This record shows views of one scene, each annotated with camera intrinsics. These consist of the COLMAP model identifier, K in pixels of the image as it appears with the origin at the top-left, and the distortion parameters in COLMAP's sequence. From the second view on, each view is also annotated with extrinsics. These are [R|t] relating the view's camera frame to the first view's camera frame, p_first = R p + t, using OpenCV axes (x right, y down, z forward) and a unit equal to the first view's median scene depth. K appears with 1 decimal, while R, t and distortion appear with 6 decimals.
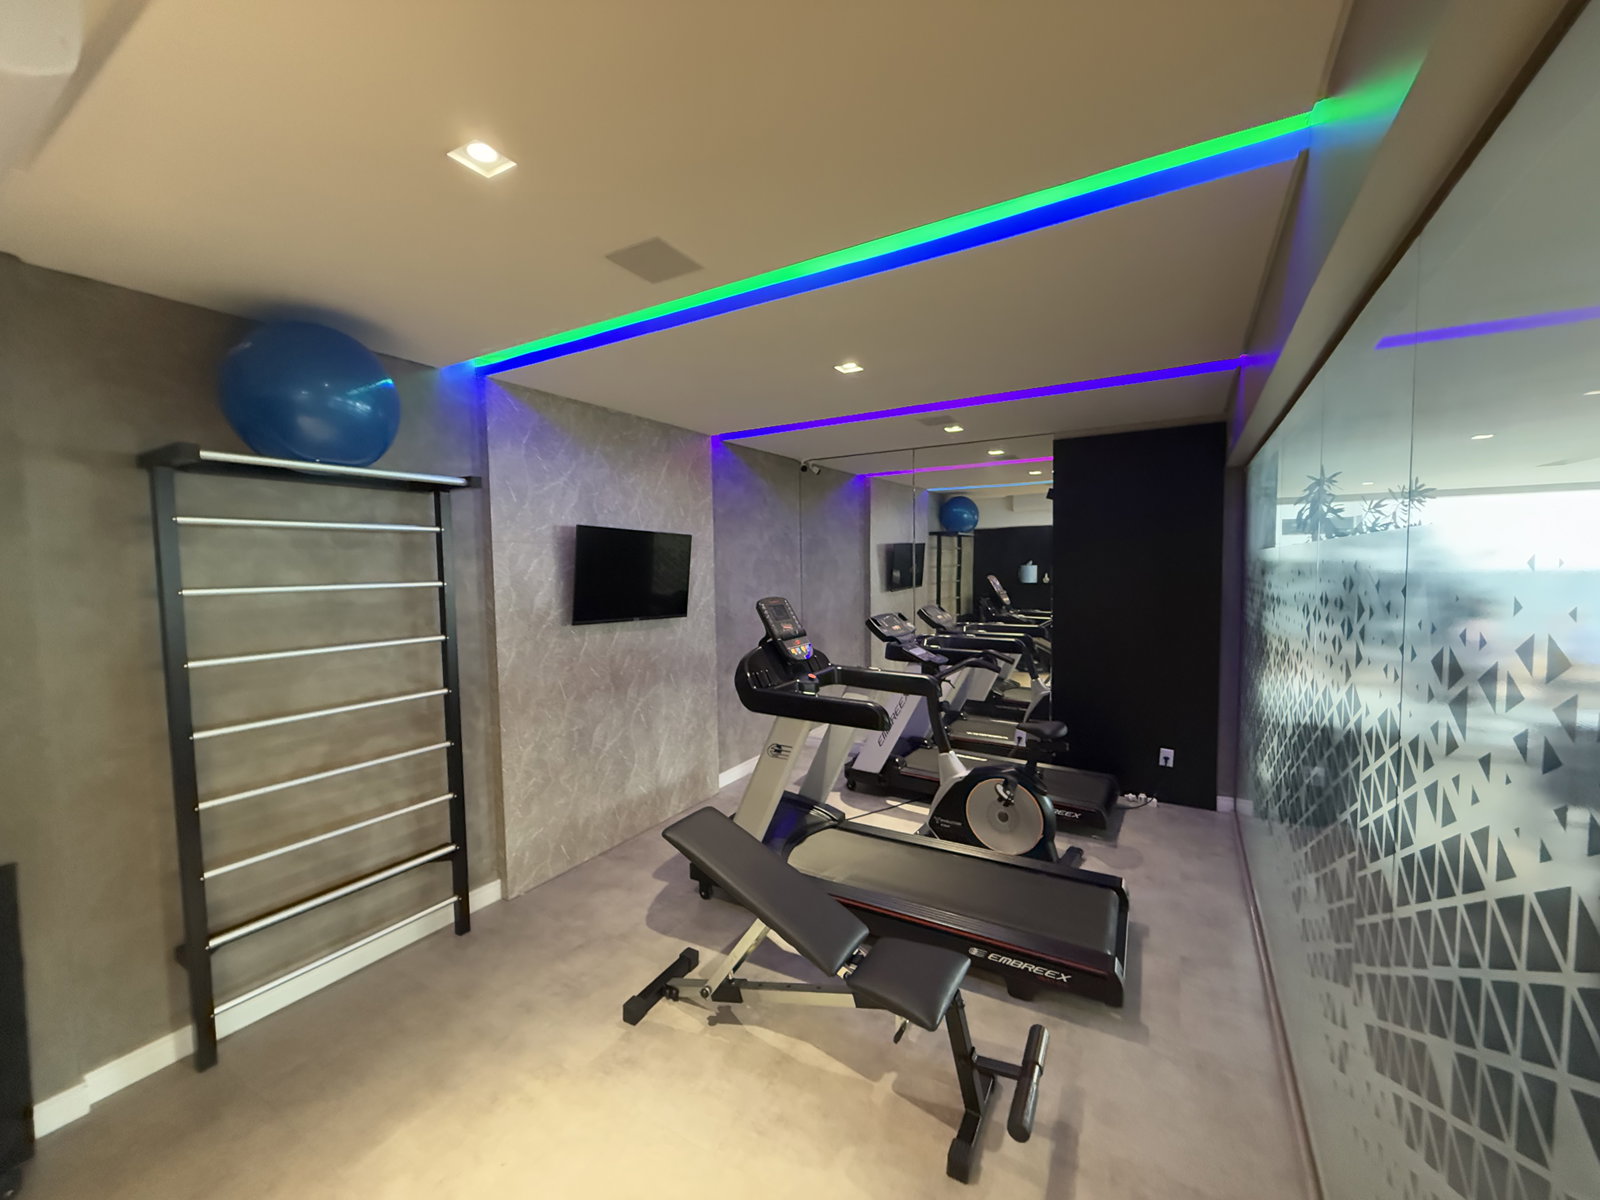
lens RADIAL K [[640.4, 0, 793.1], [0, 640.4, 608.0], [0, 0, 1]] dist [0.001189, -0.000055]
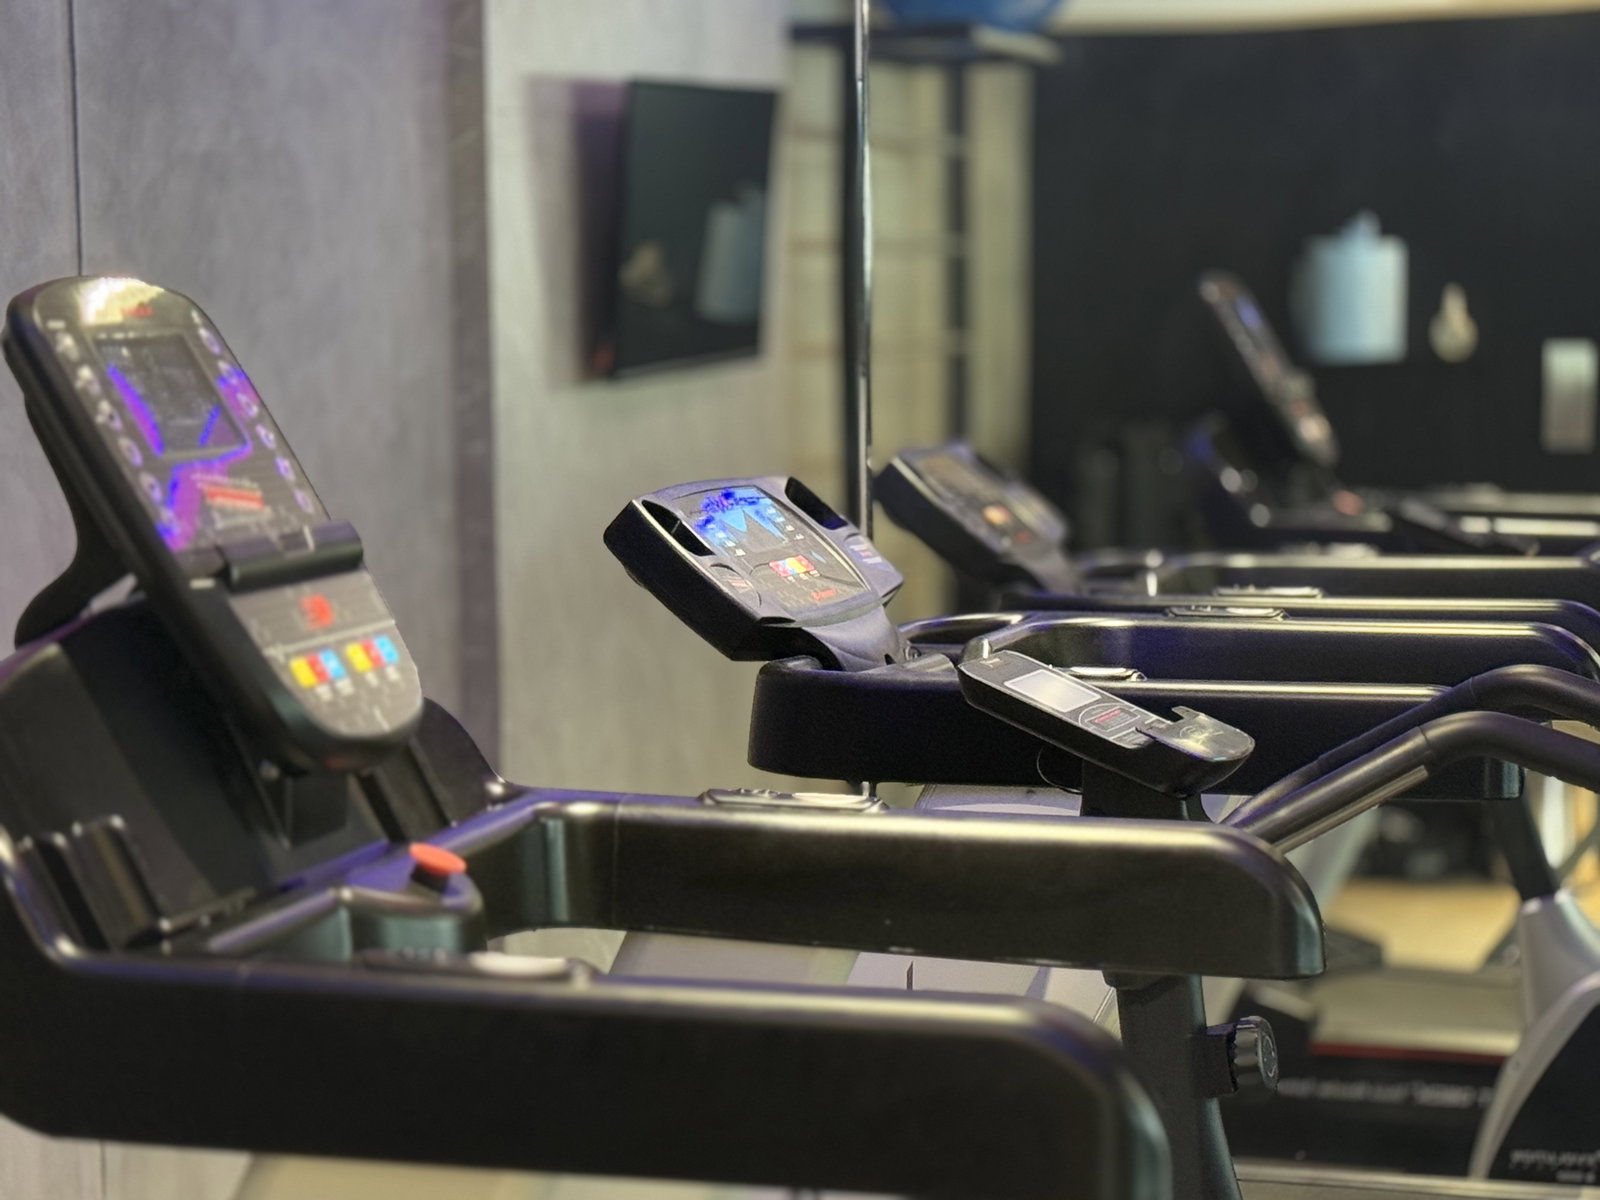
lens RADIAL K [[3833.8, 0, 797.6], [0, 3833.8, 604.2], [0, 0, 1]] dist [0.177496, 0.000000]
pose [[0.964984, -0.018619, 0.261646, -0.098107], [0.017373, 0.999824, 0.007075, 0.044168], [-0.261732, -0.002282, 0.965138, 0.182236]]
